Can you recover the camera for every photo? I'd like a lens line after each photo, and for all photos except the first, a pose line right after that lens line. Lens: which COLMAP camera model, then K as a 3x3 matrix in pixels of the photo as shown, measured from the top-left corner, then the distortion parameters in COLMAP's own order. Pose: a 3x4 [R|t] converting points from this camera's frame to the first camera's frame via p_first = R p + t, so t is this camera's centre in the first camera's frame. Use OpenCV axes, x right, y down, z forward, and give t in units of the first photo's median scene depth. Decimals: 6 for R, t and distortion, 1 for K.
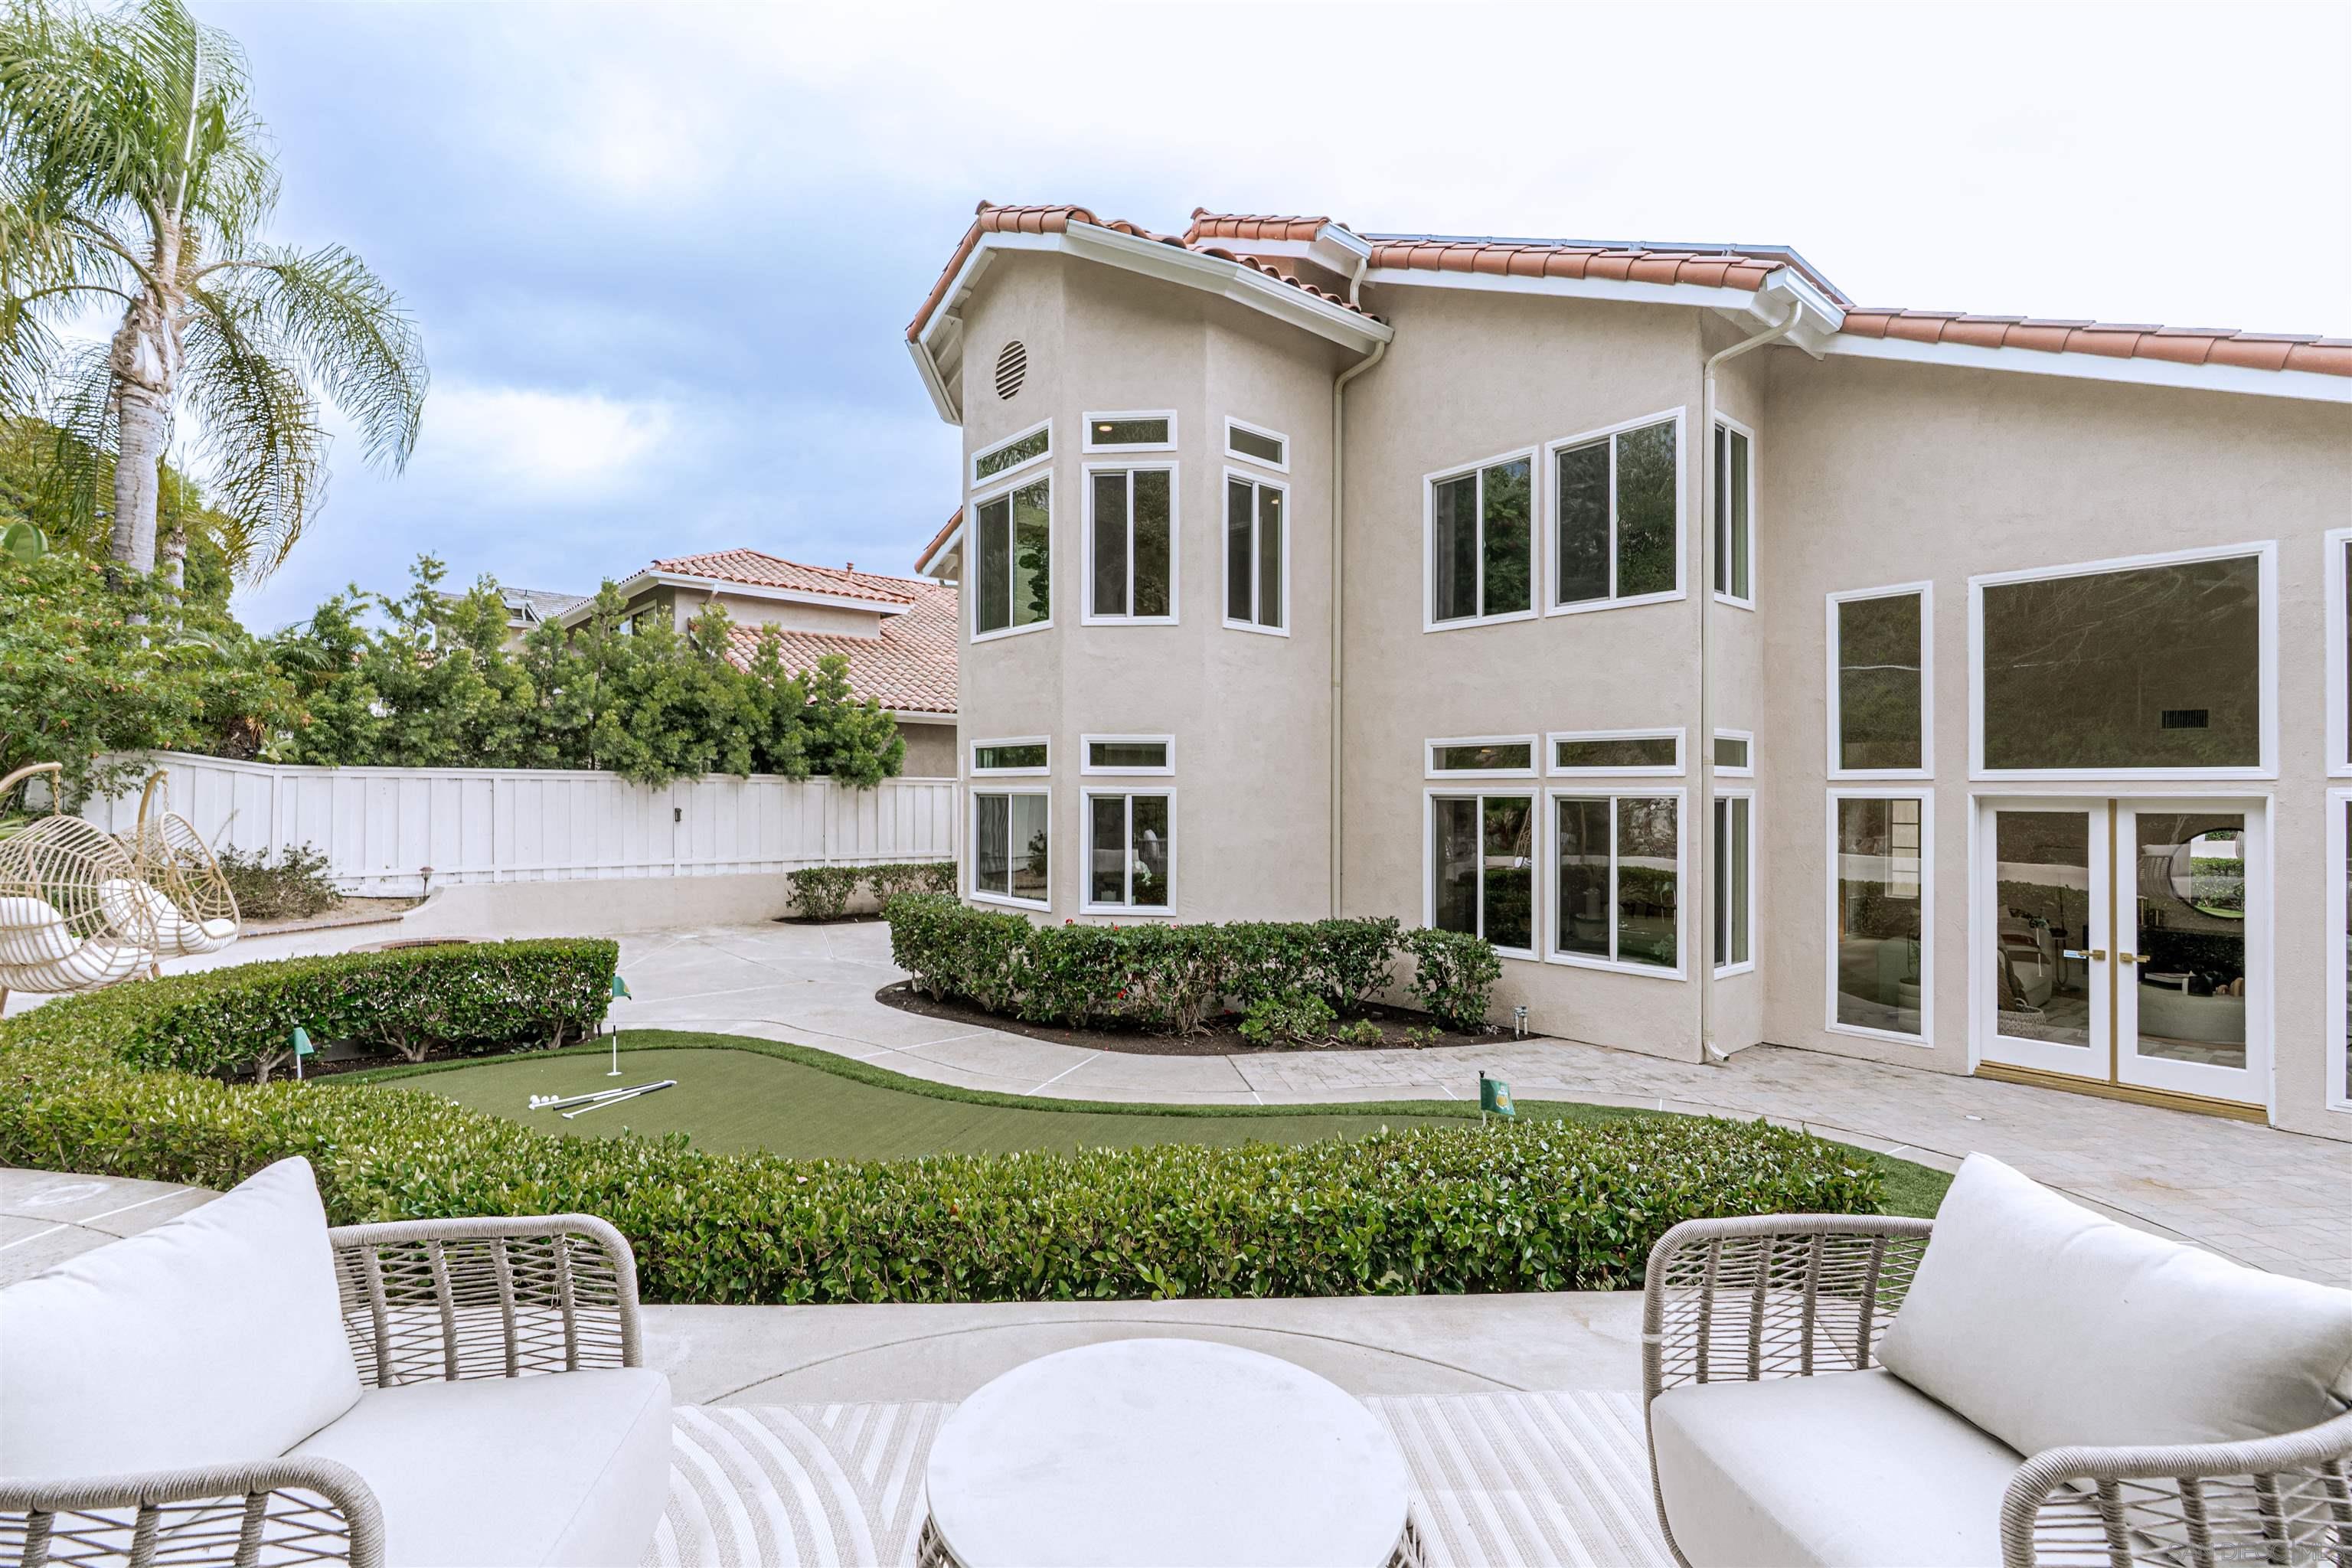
lens RADIAL K [[1074.7, 0, 1169.5], [0, 1074.7, 784.6], [0, 0, 1]] dist [-0.002701, 0.003742]
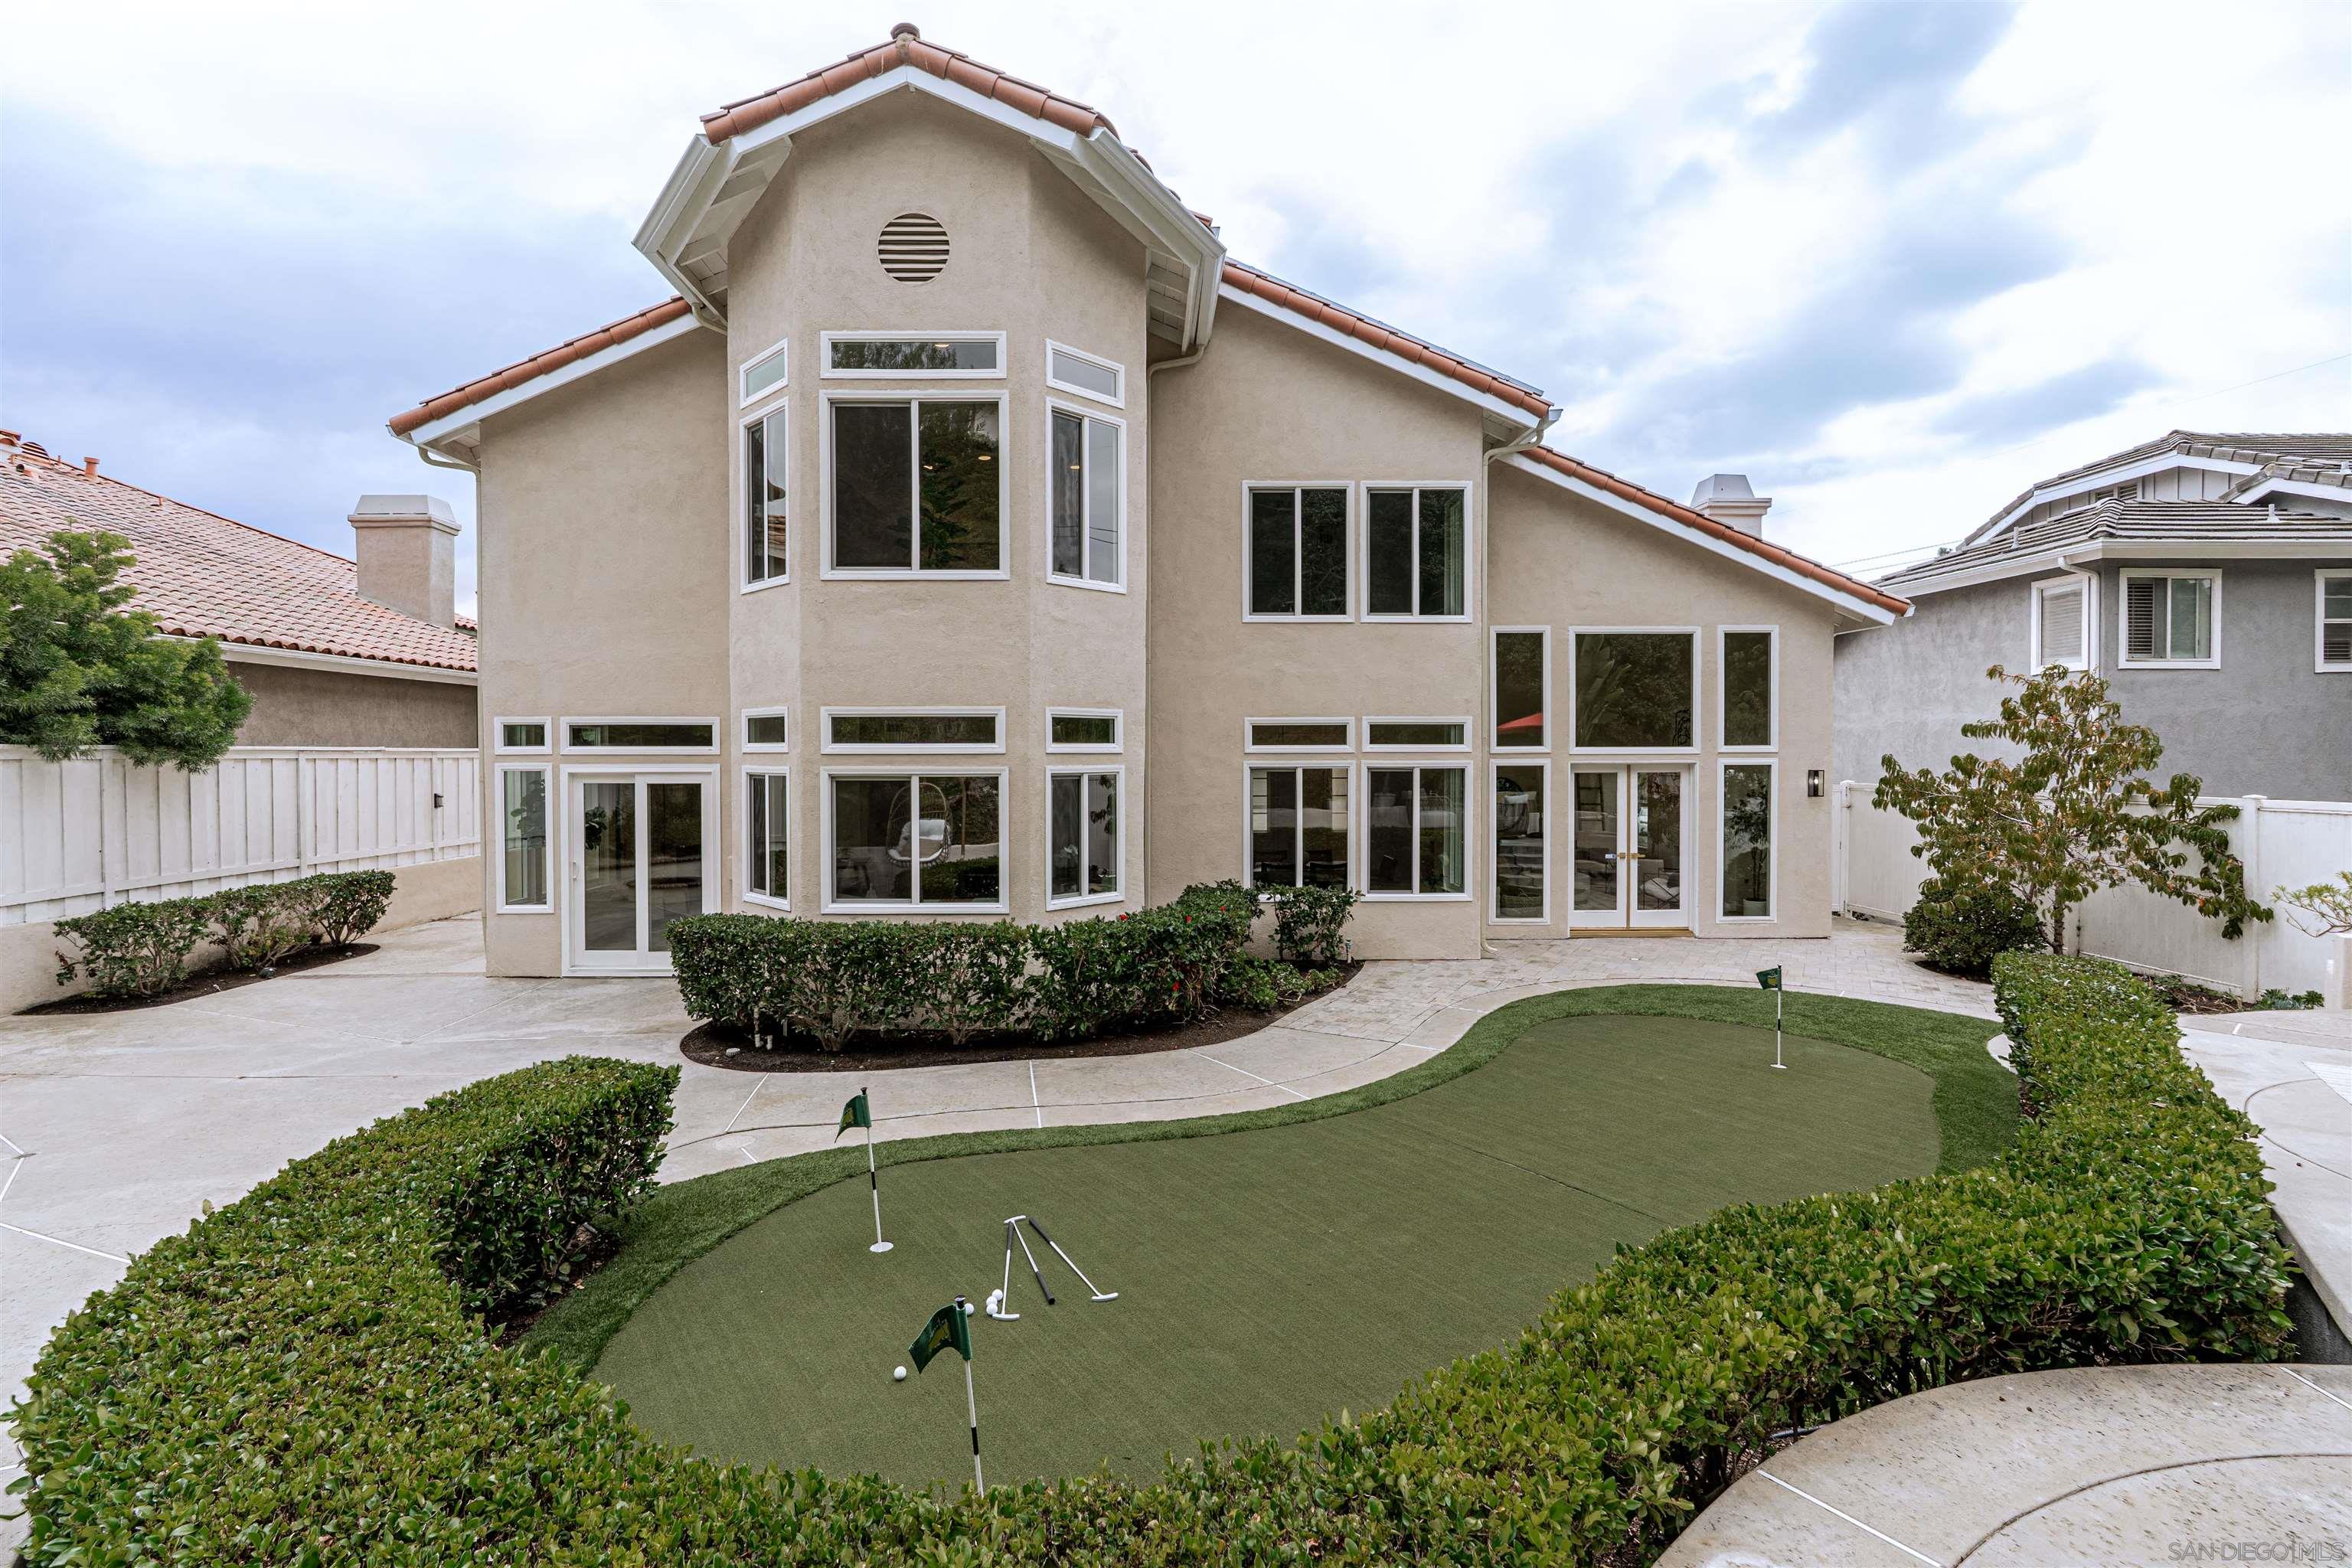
lens RADIAL K [[1074.7, 0, 1153.1], [0, 1074.7, 778.0], [0, 0, 1]] dist [-0.002701, 0.003742]
pose [[0.644087, -0.024716, 0.764552, -0.699236], [0.000626, 0.999495, 0.031784, -0.015654], [-0.764952, -0.019993, 0.643777, 0.357550]]
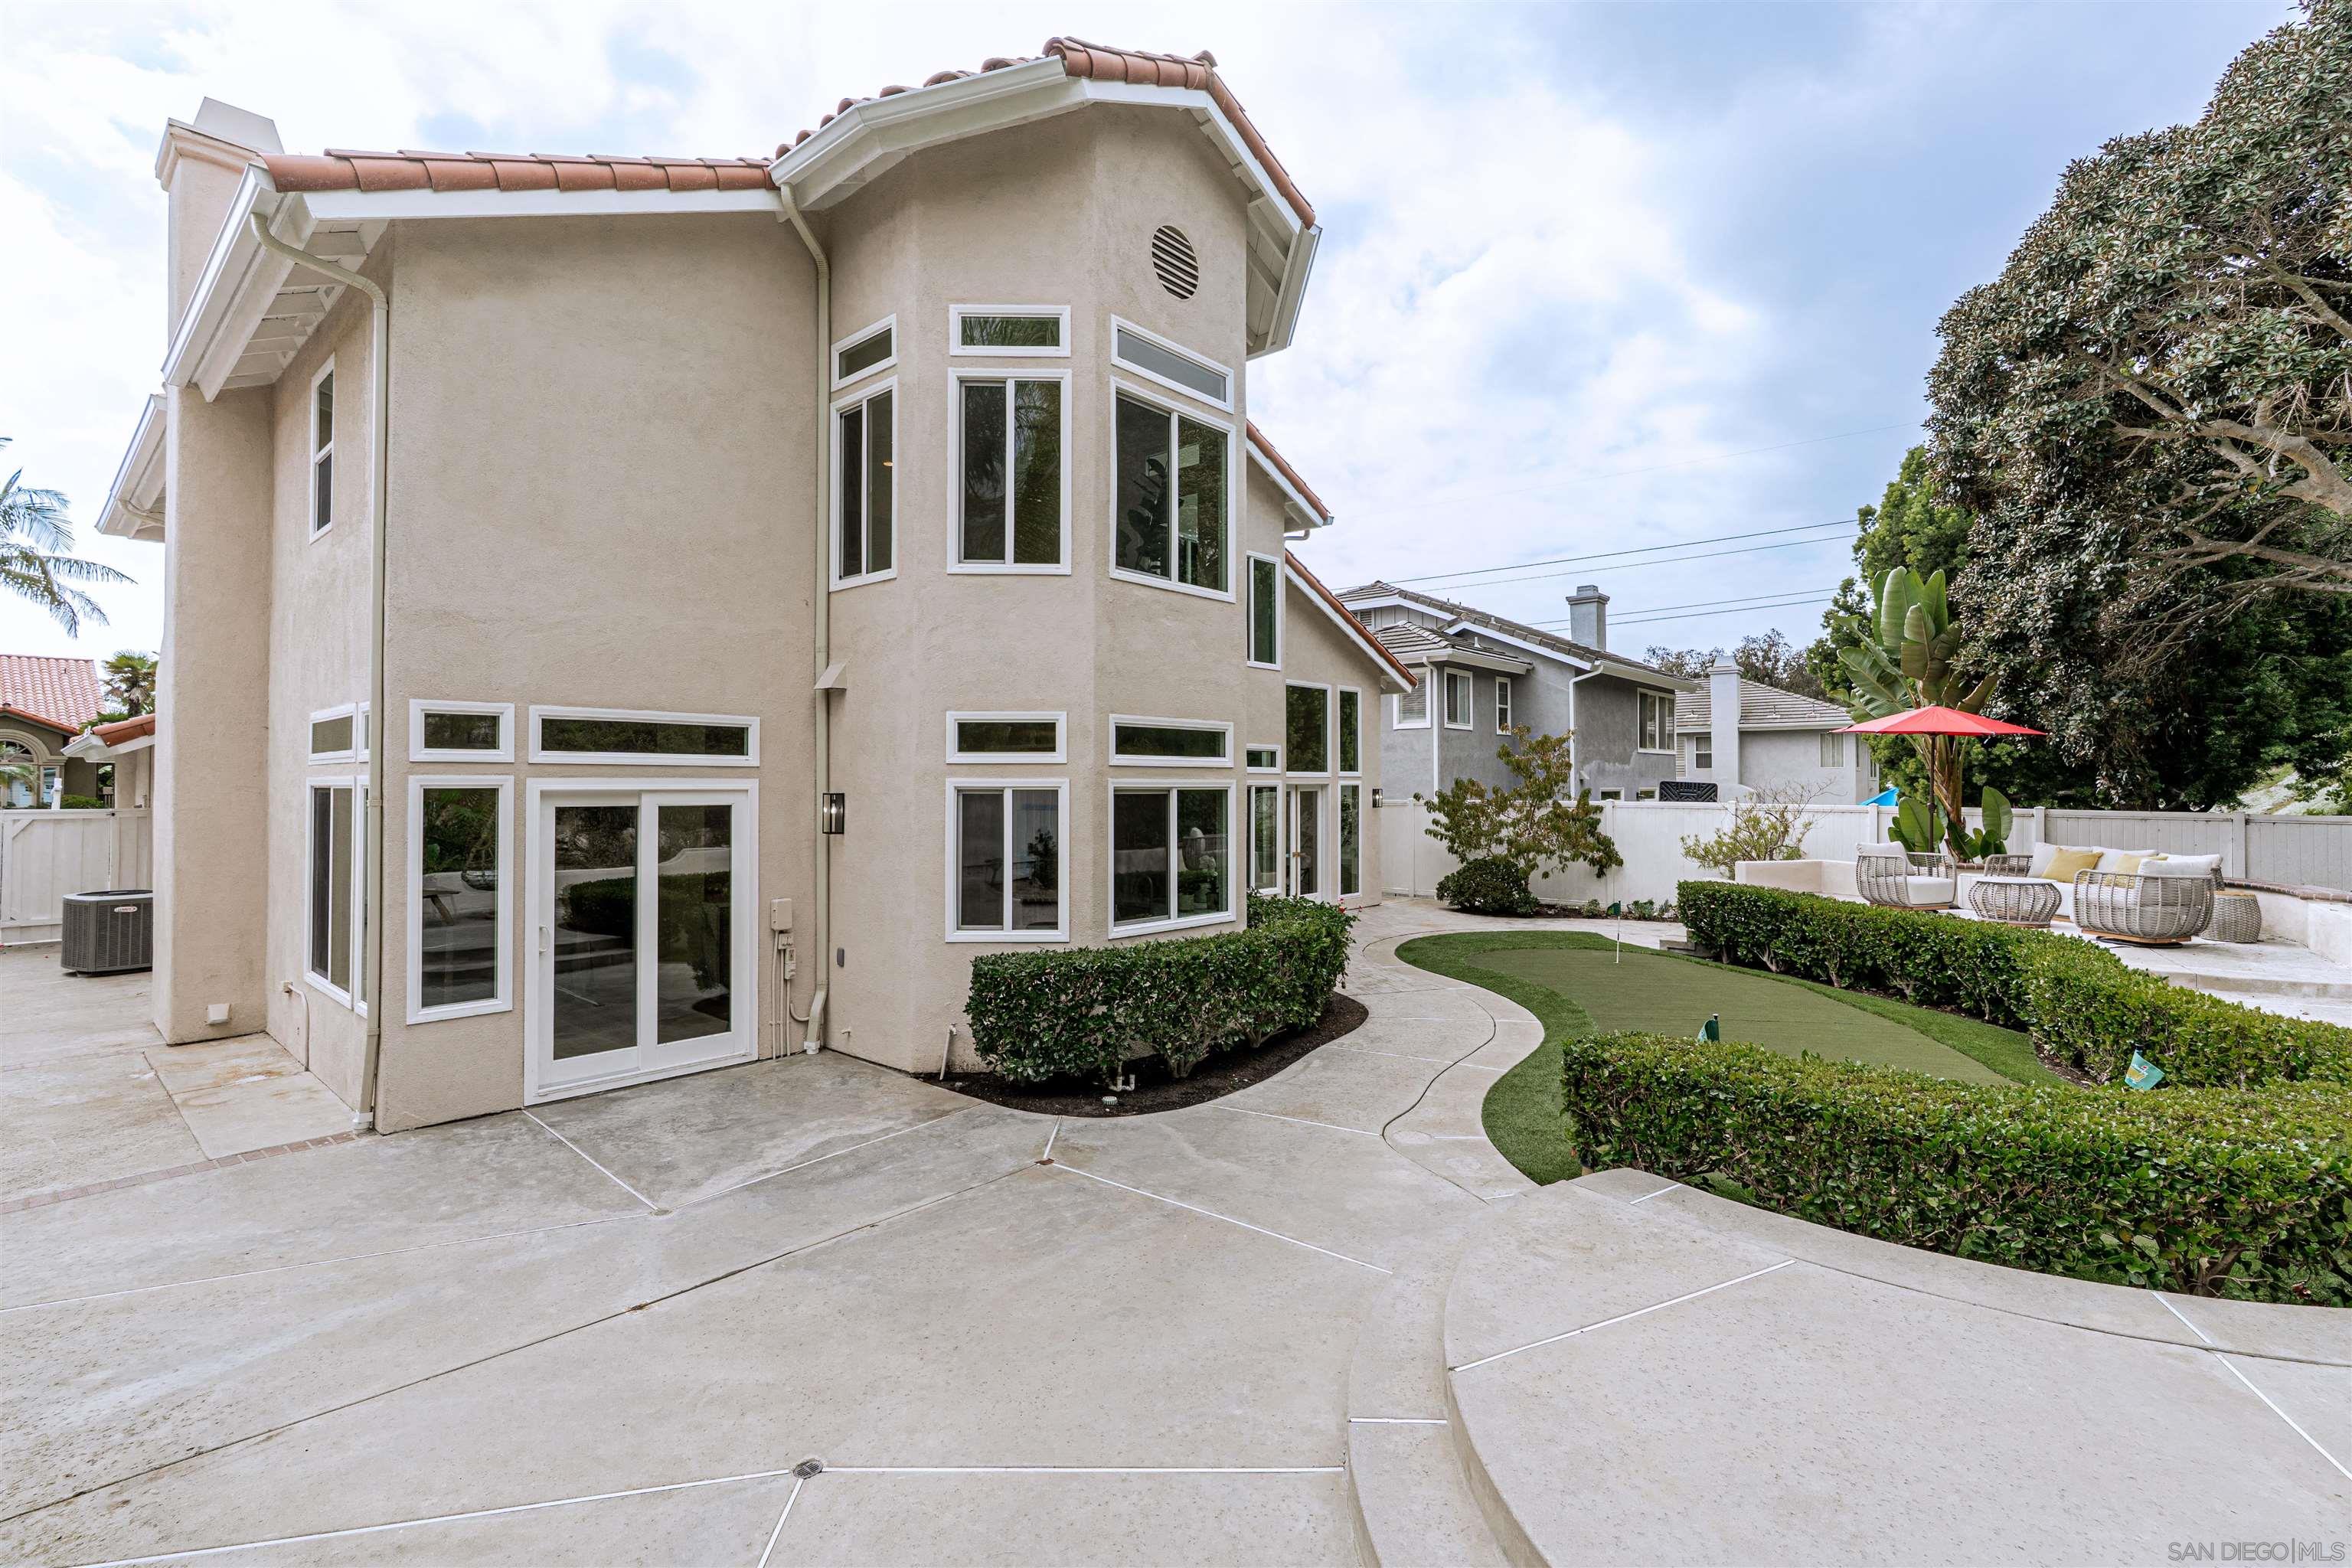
lens RADIAL K [[1074.7, 0, 1168.1], [0, 1074.7, 774.6], [0, 0, 1]] dist [-0.002701, 0.003742]
pose [[-0.132321, 0.004200, 0.991198, -1.006238], [-0.007209, 0.999960, -0.005200, 0.002993], [-0.991181, -0.007833, -0.132286, 1.182068]]
